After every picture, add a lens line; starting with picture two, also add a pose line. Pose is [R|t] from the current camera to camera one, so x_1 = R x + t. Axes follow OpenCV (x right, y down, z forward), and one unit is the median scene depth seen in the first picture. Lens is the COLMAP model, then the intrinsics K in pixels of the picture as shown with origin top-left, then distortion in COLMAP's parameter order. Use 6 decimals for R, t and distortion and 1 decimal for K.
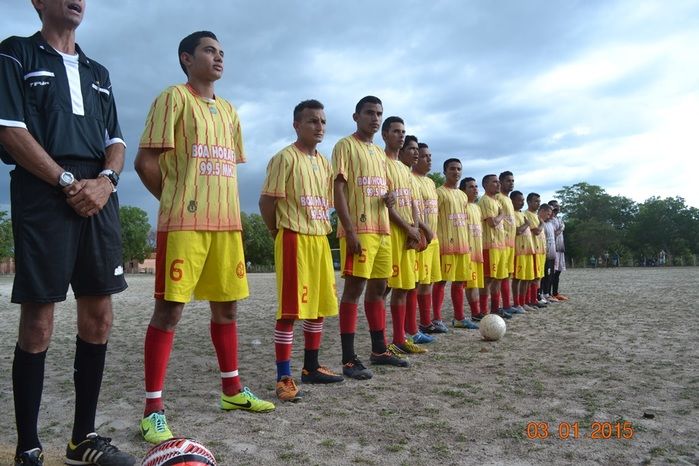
lens RADIAL K [[560.5, 0, 348.7], [0, 560.5, 231.7], [0, 0, 1]] dist [-0.077371, 0.002263]
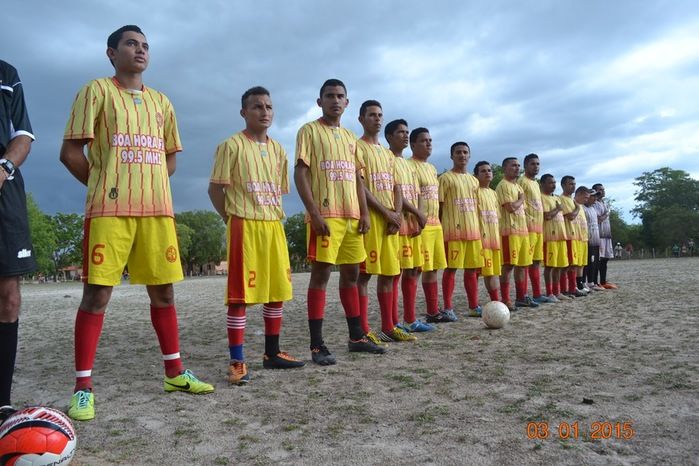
lens RADIAL K [[560.5, 0, 348.7], [0, 560.5, 231.7], [0, 0, 1]] dist [-0.077371, 0.002263]
pose [[0.990133, -0.032778, -0.136241, 0.194271], [0.033250, 0.999446, 0.001194, 0.026135], [0.136127, -0.005712, 0.990675, 0.022689]]
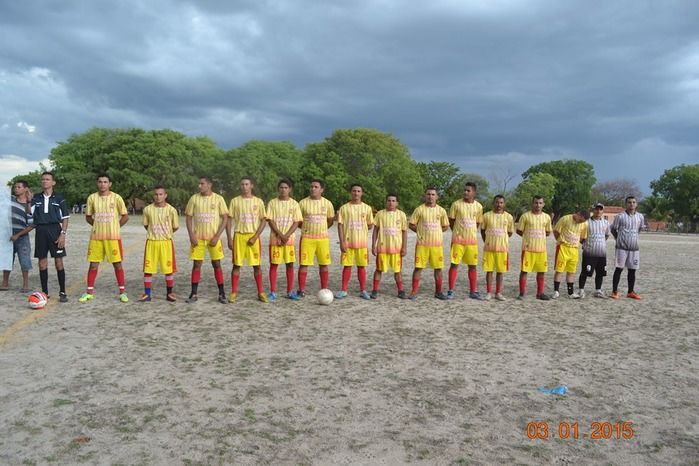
lens RADIAL K [[557.3, 0, 348.2], [0, 557.3, 247.9], [0, 0, 1]] dist [-0.079245, 0.004389]
pose [[0.648747, 0.089223, -0.755755, 2.042747], [0.006646, 0.992401, 0.122866, -0.222238], [0.760975, -0.084731, 0.643225, 0.053320]]
